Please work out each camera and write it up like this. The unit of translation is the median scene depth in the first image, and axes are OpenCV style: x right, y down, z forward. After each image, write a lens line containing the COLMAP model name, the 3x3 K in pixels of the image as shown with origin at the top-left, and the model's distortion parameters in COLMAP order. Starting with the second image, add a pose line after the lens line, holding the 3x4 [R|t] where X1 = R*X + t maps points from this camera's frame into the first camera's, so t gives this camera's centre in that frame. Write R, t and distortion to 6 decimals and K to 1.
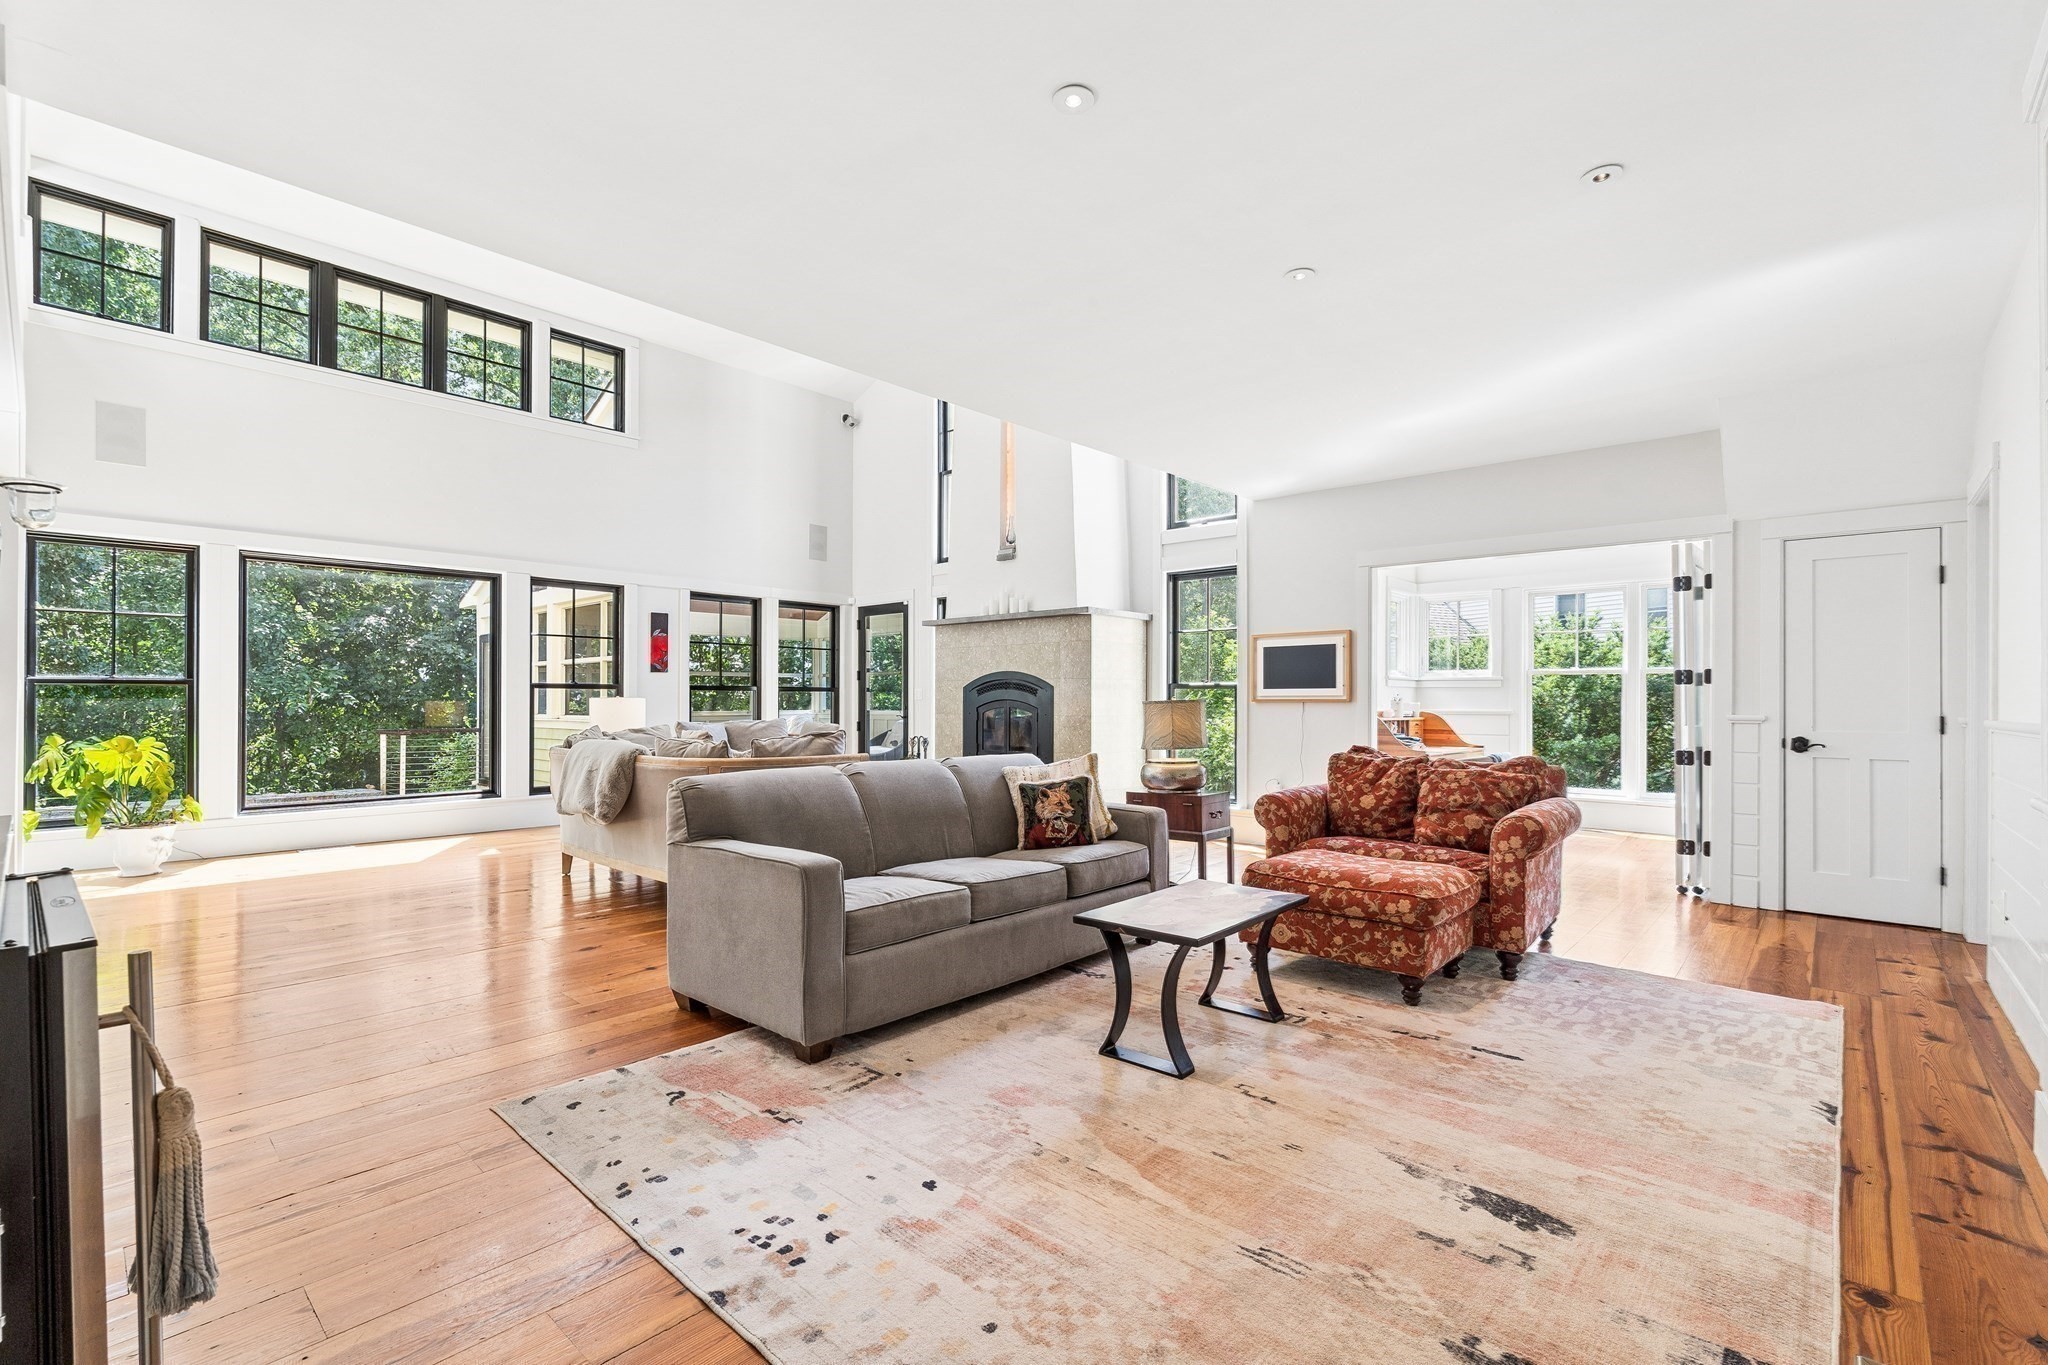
lens RADIAL K [[913.8, 0, 1015.9], [0, 913.8, 694.6], [0, 0, 1]] dist [-0.000437, -0.000009]
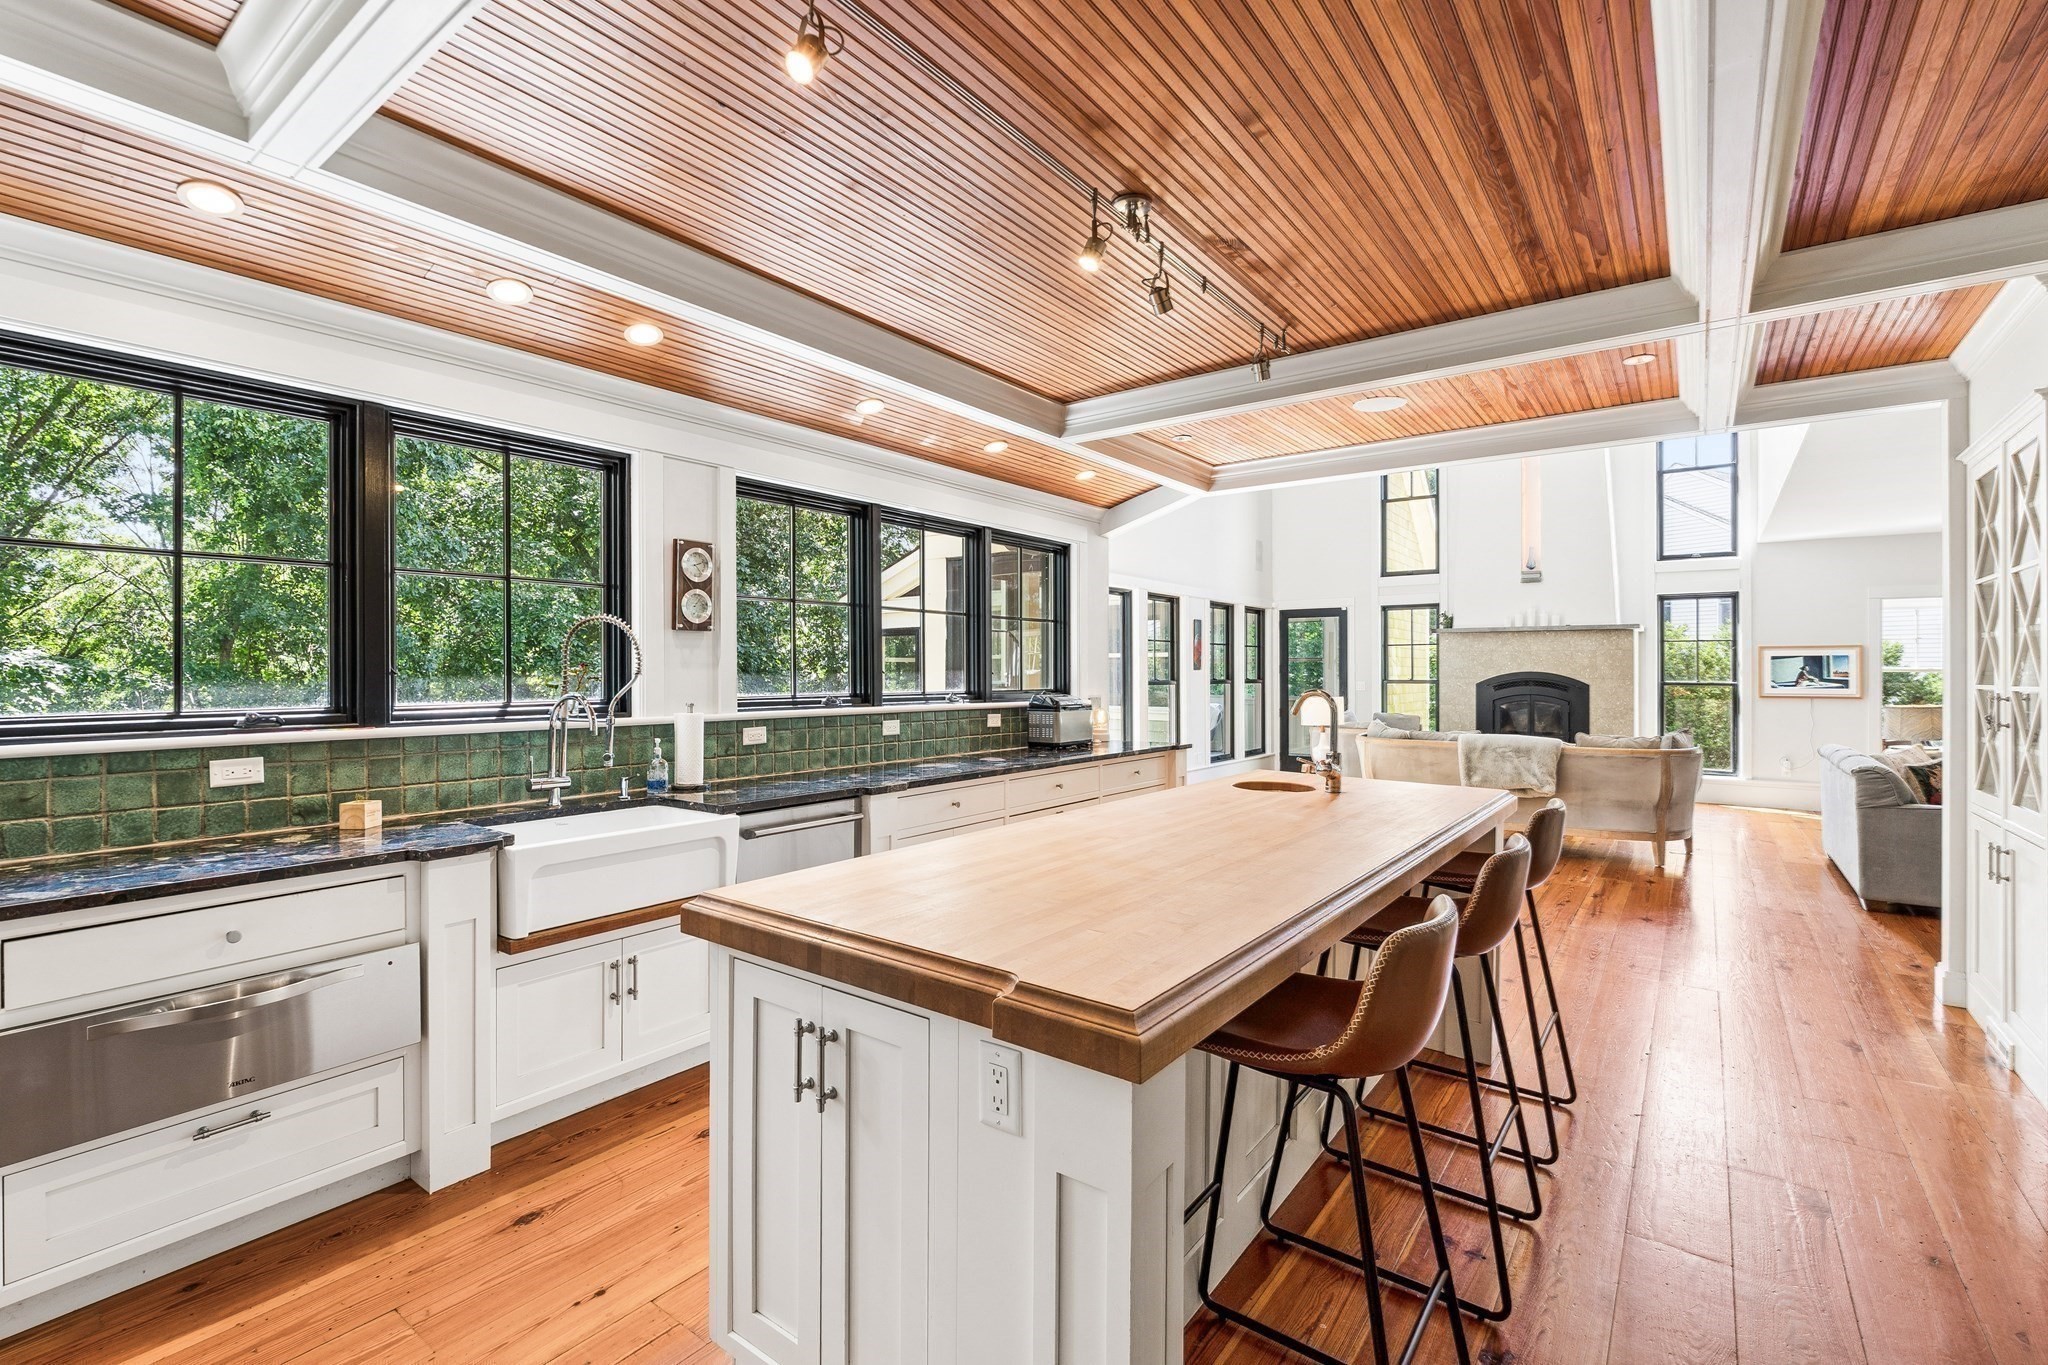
lens RADIAL K [[913.8, 0, 1024.7], [0, 913.8, 672.4], [0, 0, 1]] dist [-0.000437, -0.000009]
pose [[0.995275, 0.000473, 0.097098, -0.824251], [-0.001185, 0.999973, 0.007273, -0.033132], [-0.097092, -0.007354, 0.995248, -0.178264]]
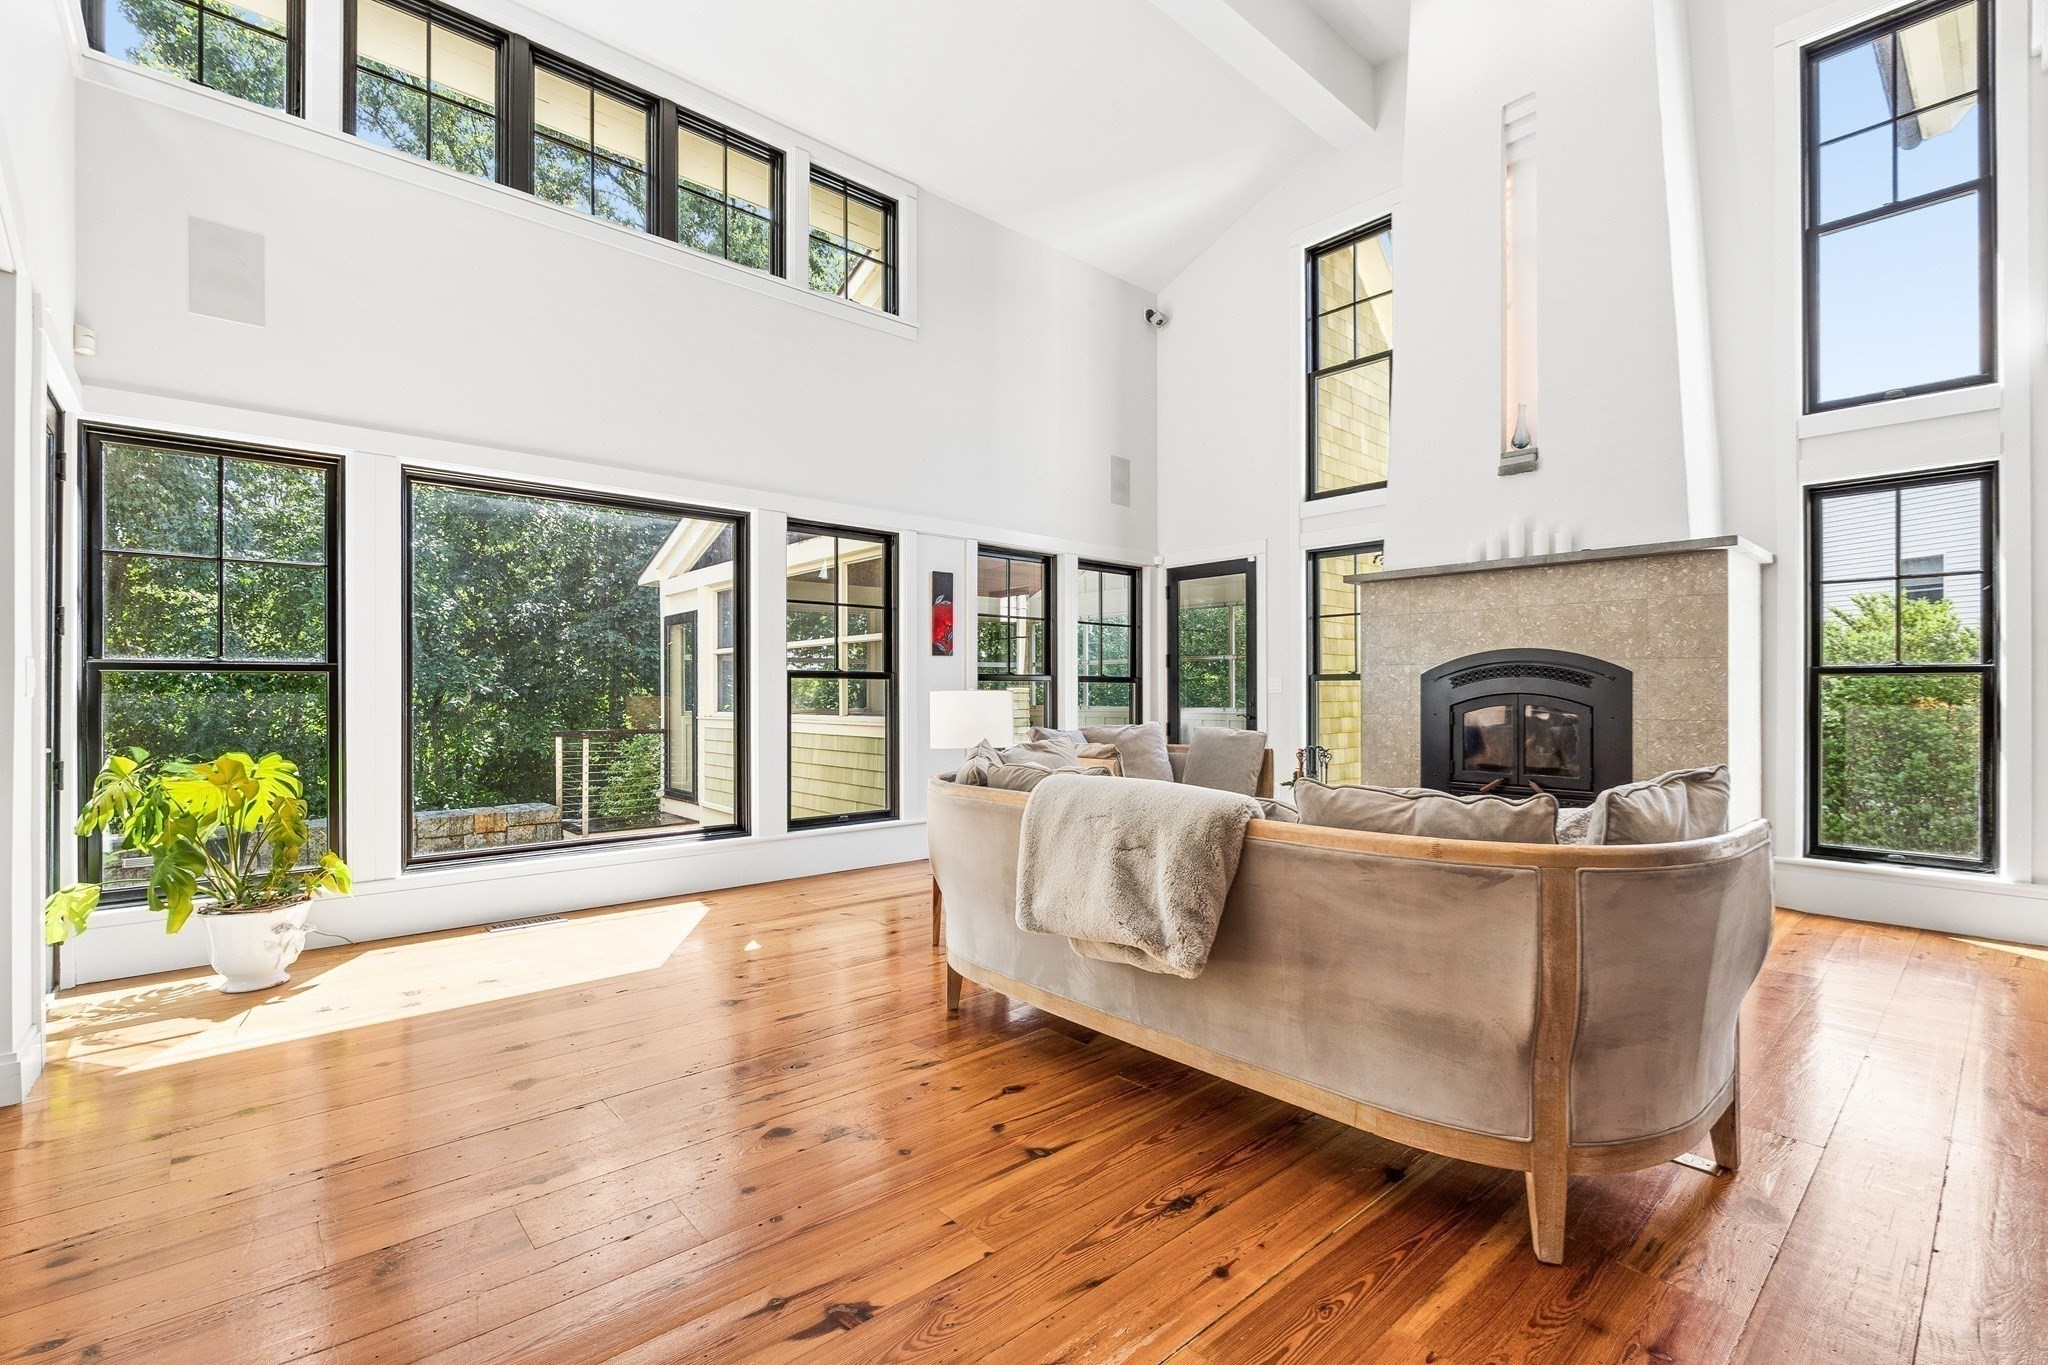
lens RADIAL K [[913.8, 0, 1021.5], [0, 913.8, 691.8], [0, 0, 1]] dist [-0.000437, -0.000009]
pose [[0.995077, -0.001605, -0.099089, -0.292503], [0.002023, 0.999989, 0.004115, 0.001404], [0.099081, -0.004296, 0.995070, 0.333666]]
